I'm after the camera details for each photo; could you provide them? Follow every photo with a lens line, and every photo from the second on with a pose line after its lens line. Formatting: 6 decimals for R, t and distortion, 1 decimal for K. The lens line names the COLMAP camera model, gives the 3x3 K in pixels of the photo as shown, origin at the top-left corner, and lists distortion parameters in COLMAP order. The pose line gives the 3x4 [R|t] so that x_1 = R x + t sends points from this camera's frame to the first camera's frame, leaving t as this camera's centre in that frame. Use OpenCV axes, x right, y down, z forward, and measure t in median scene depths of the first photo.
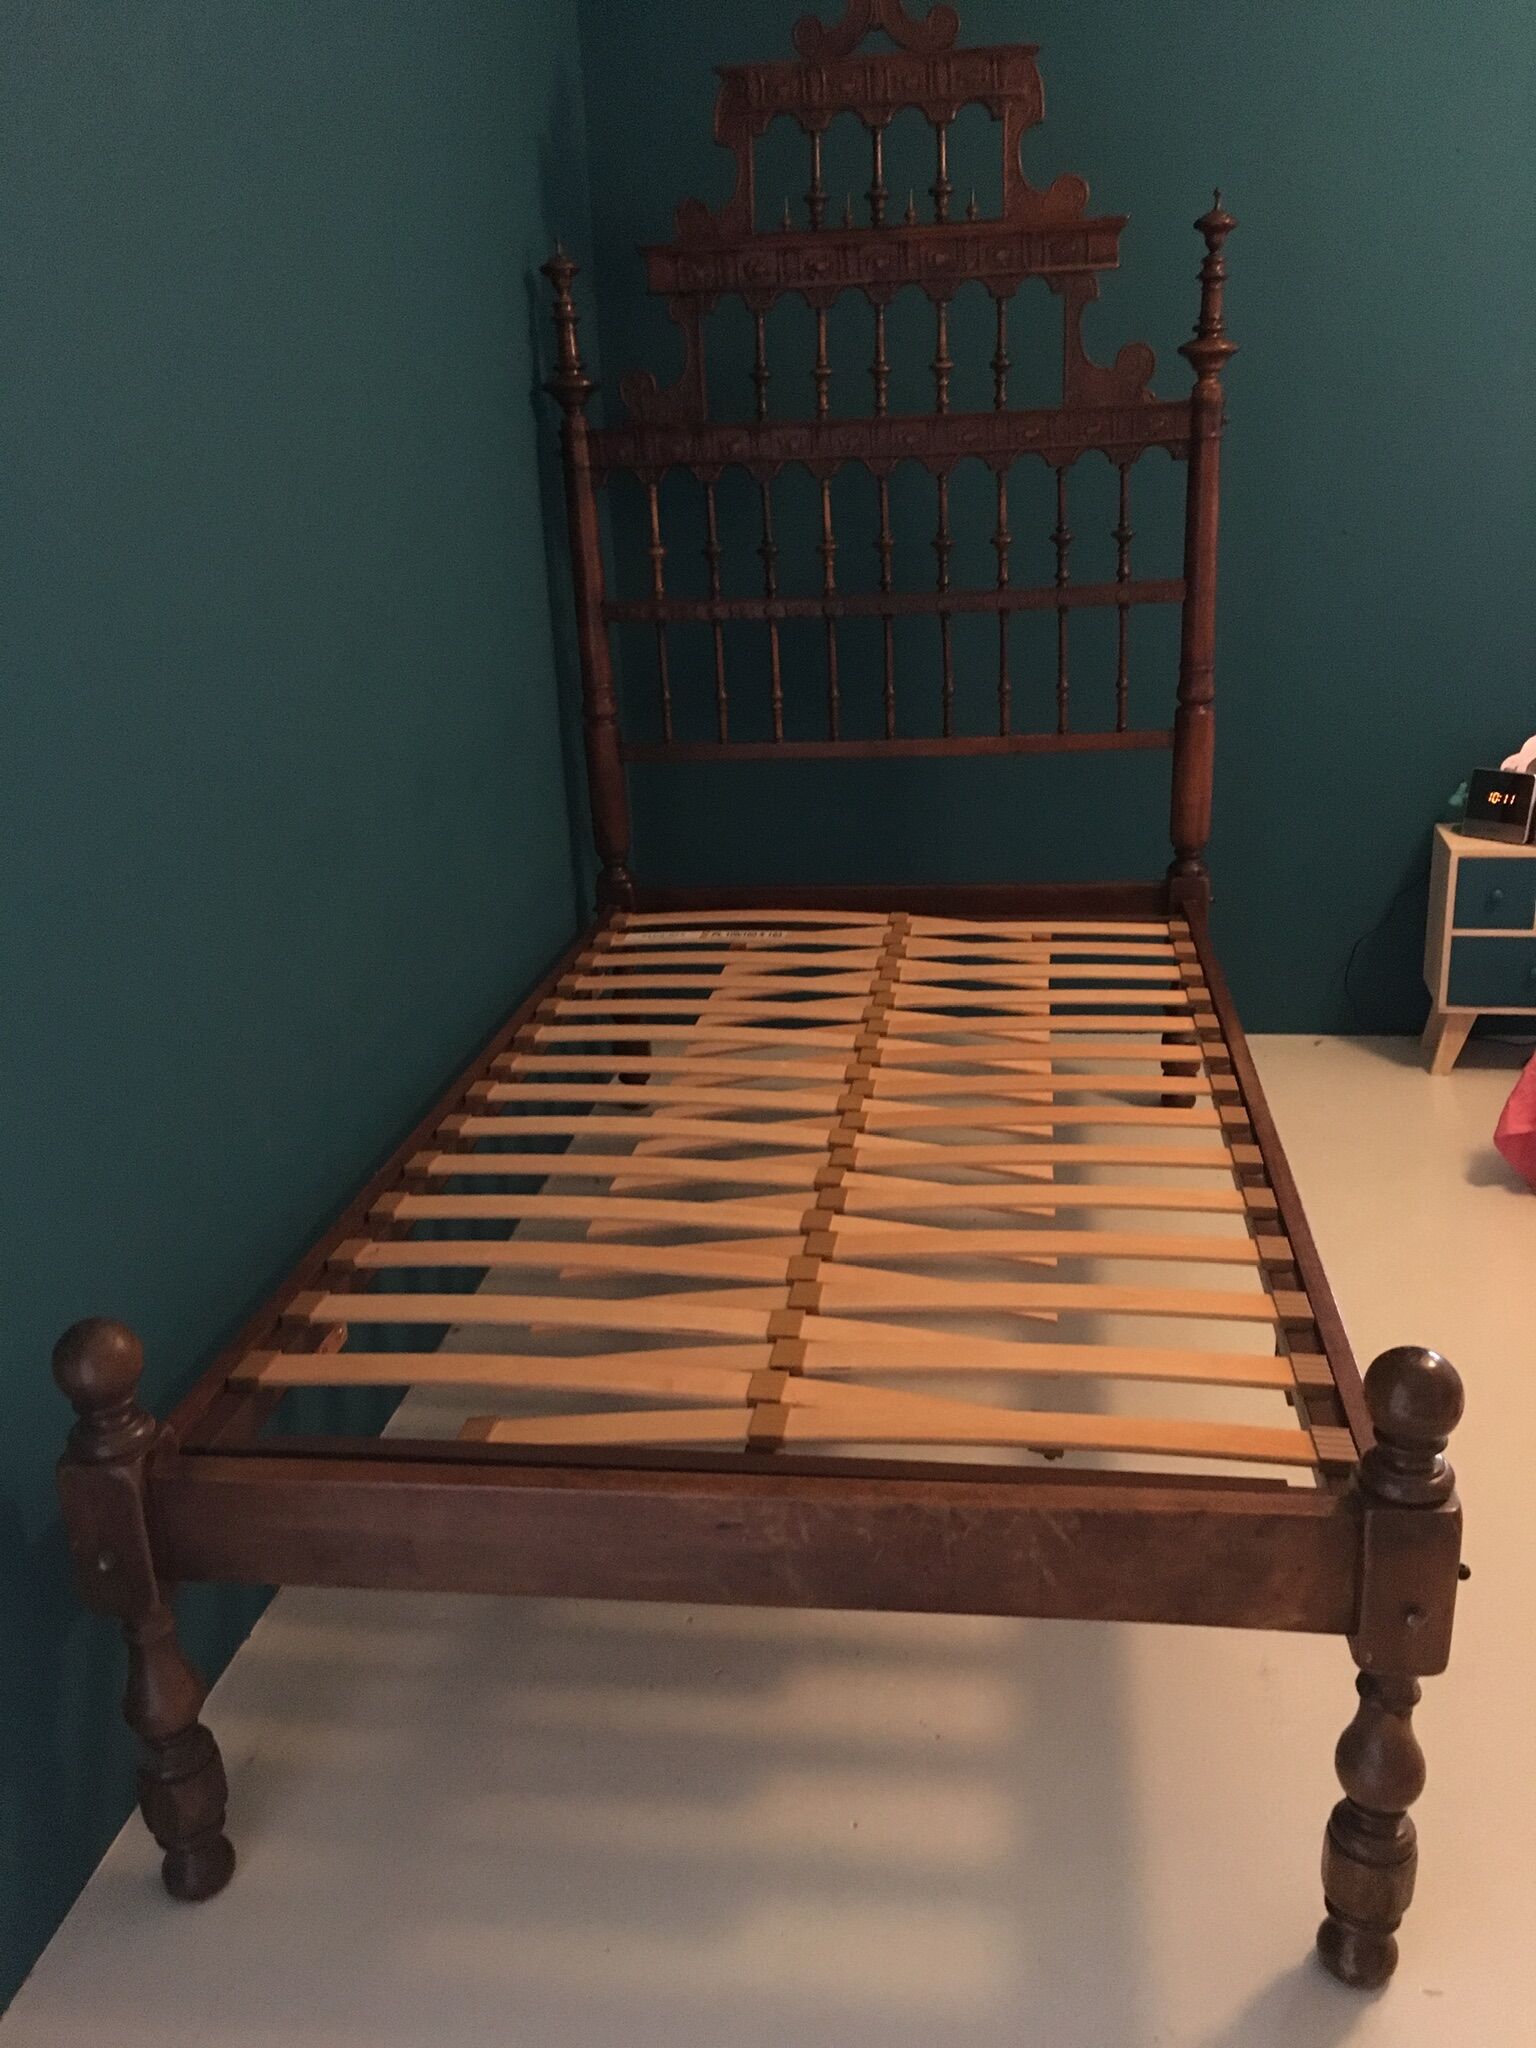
lens RADIAL K [[1690.8, 0, 764.8], [0, 1690.8, 1020.6], [0, 0, 1]] dist [0.060892, -0.075111]
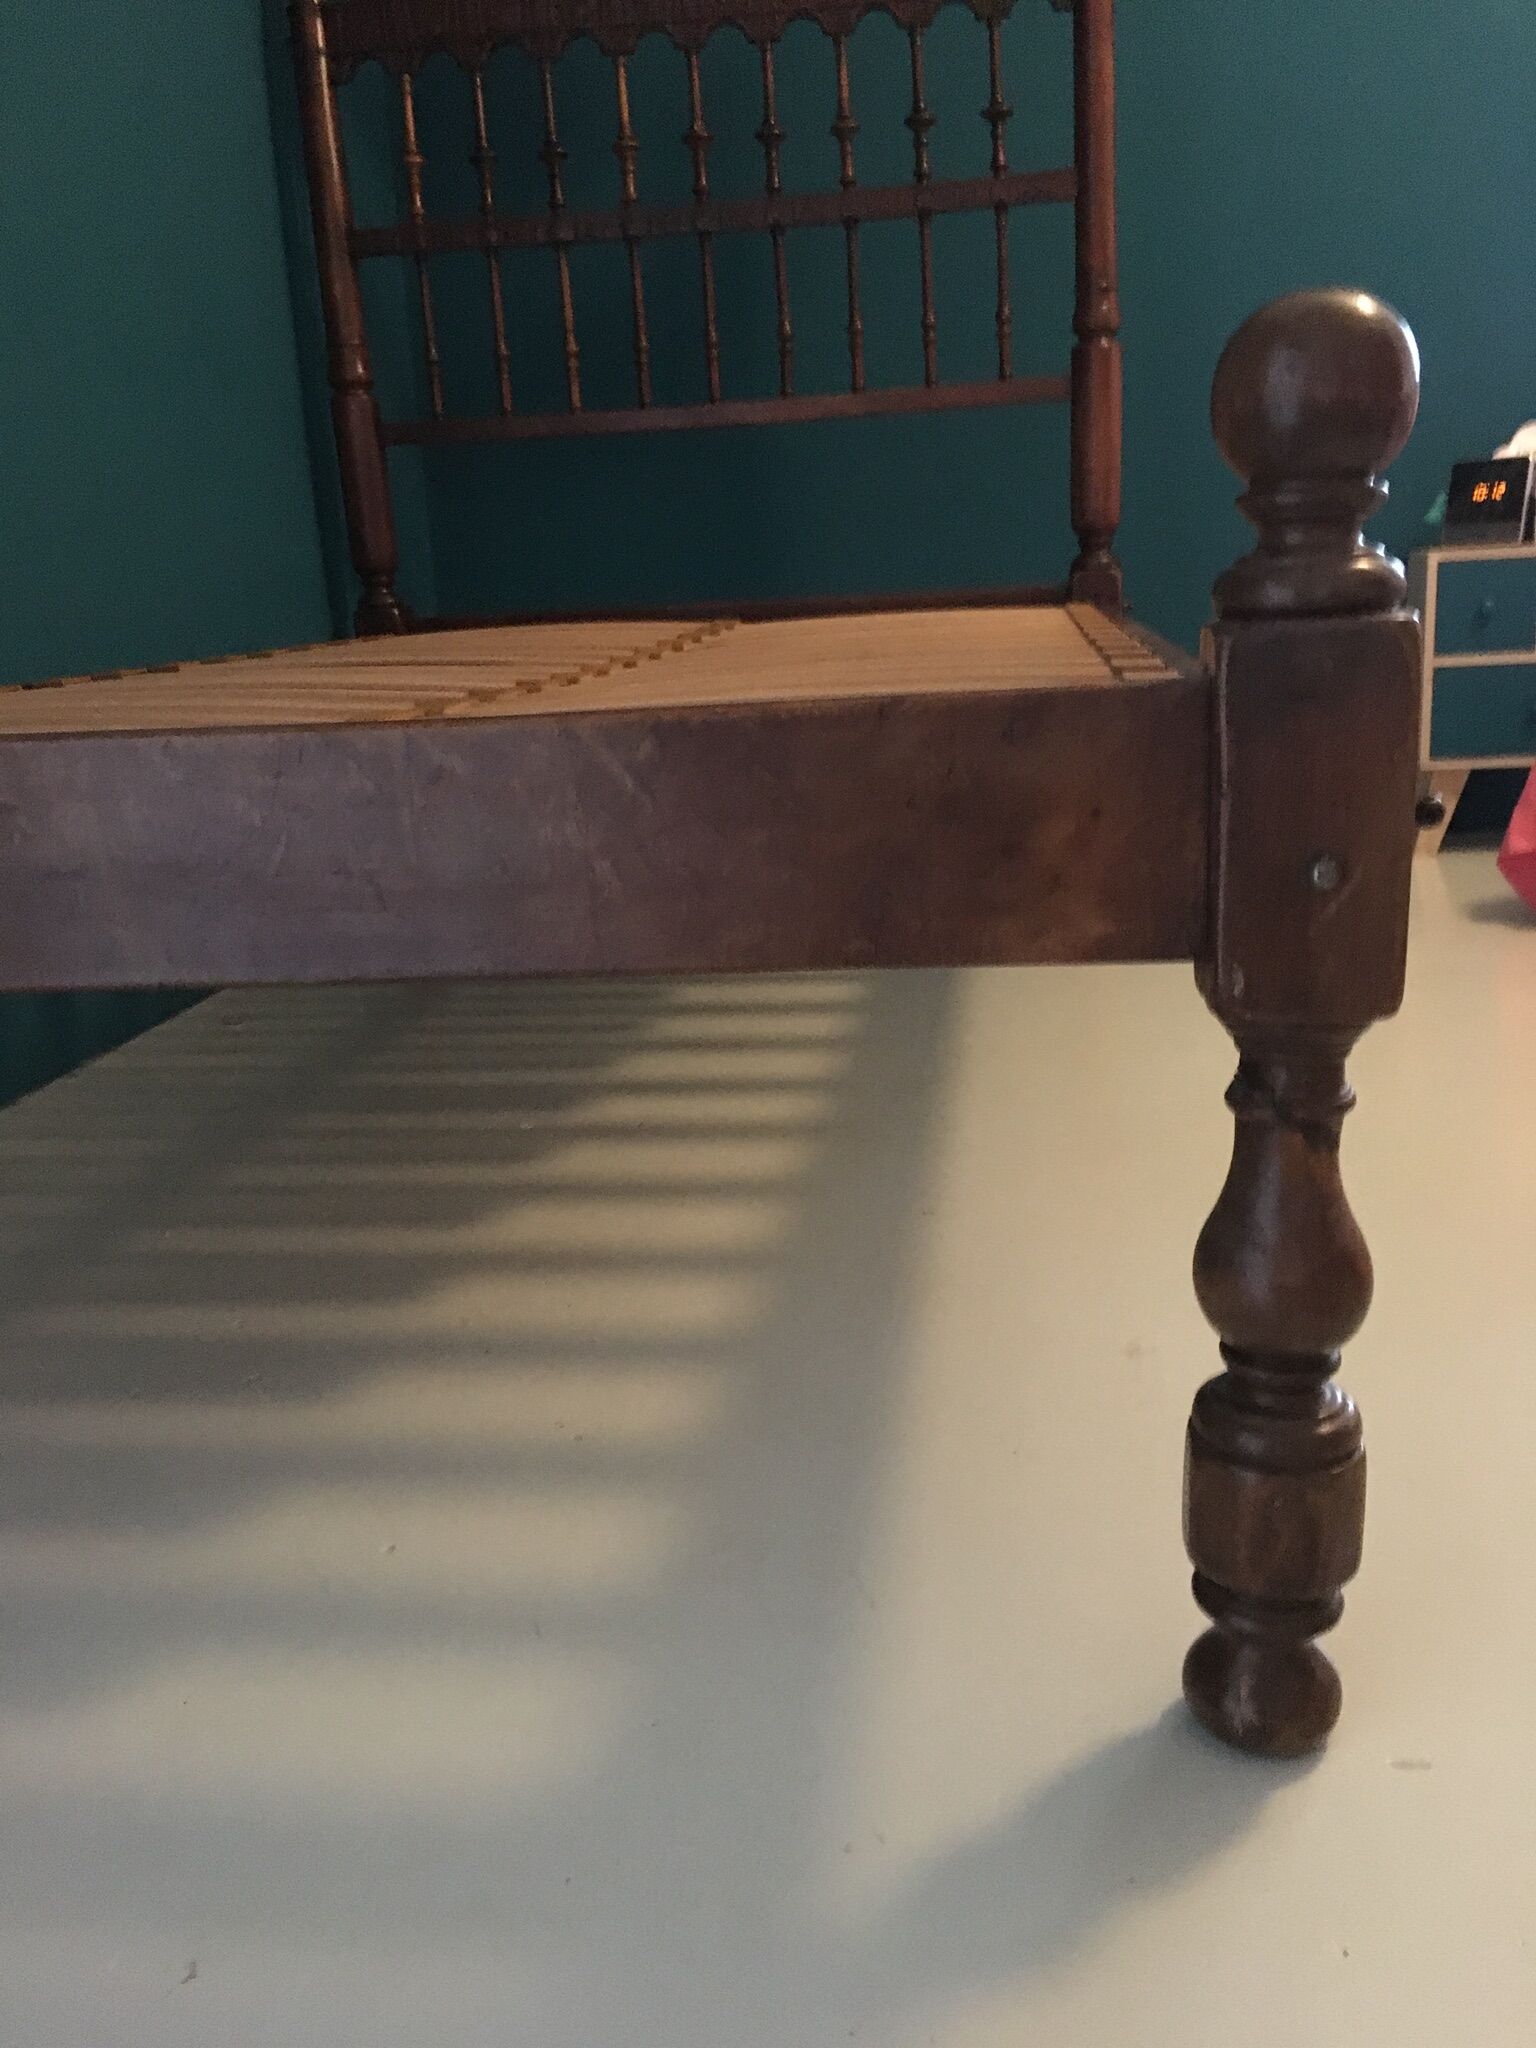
lens RADIAL K [[1690.8, 0, 771.5], [0, 1690.8, 1034.8], [0, 0, 1]] dist [0.060892, -0.075111]
pose [[0.999956, -0.009420, 0.000047, 0.100269], [0.009398, 0.997296, -0.072891, 0.191047], [0.000640, 0.072888, 0.997340, 0.236933]]
